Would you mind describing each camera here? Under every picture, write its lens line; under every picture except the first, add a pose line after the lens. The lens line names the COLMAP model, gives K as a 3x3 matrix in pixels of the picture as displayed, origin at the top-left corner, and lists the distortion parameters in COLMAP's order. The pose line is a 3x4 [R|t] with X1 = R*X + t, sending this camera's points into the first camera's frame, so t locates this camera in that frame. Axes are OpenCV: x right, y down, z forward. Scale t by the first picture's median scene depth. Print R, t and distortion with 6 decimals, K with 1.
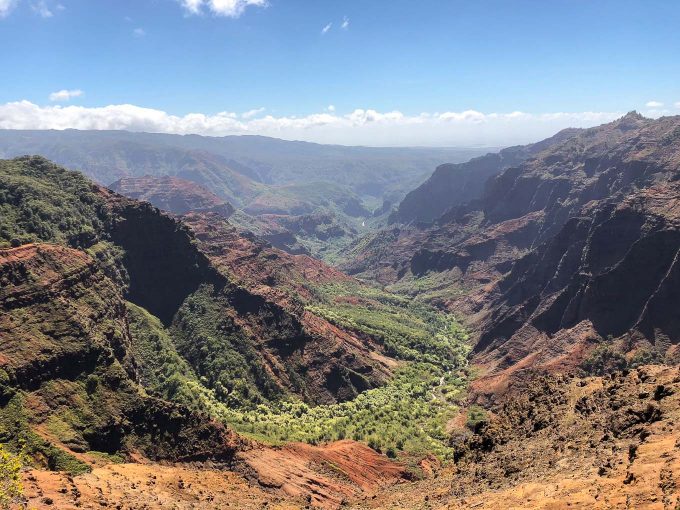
lens RADIAL K [[581.6, 0, 340.0], [0, 581.6, 255.0], [0, 0, 1]] dist [0.071562, -0.000530]
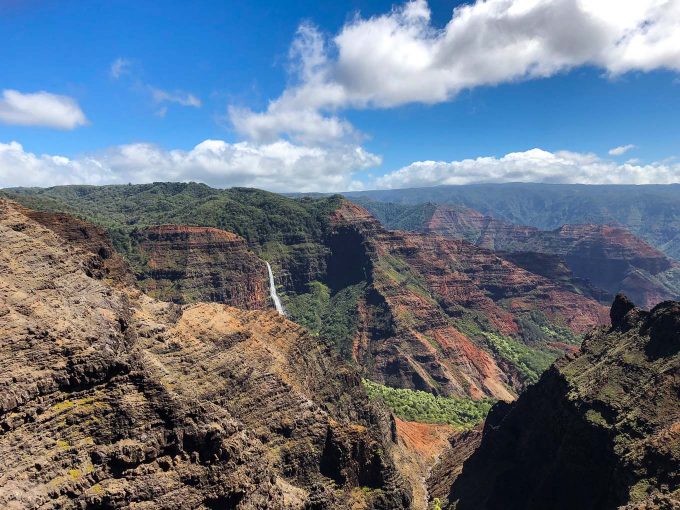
lens RADIAL K [[581.6, 0, 340.0], [0, 581.6, 255.0], [0, 0, 1]] dist [0.071562, -0.000530]
pose [[0.473663, 0.105527, -0.874361, 1.035755], [-0.188413, 0.981952, 0.016444, -0.029575], [0.860316, 0.156952, 0.484997, 0.248951]]
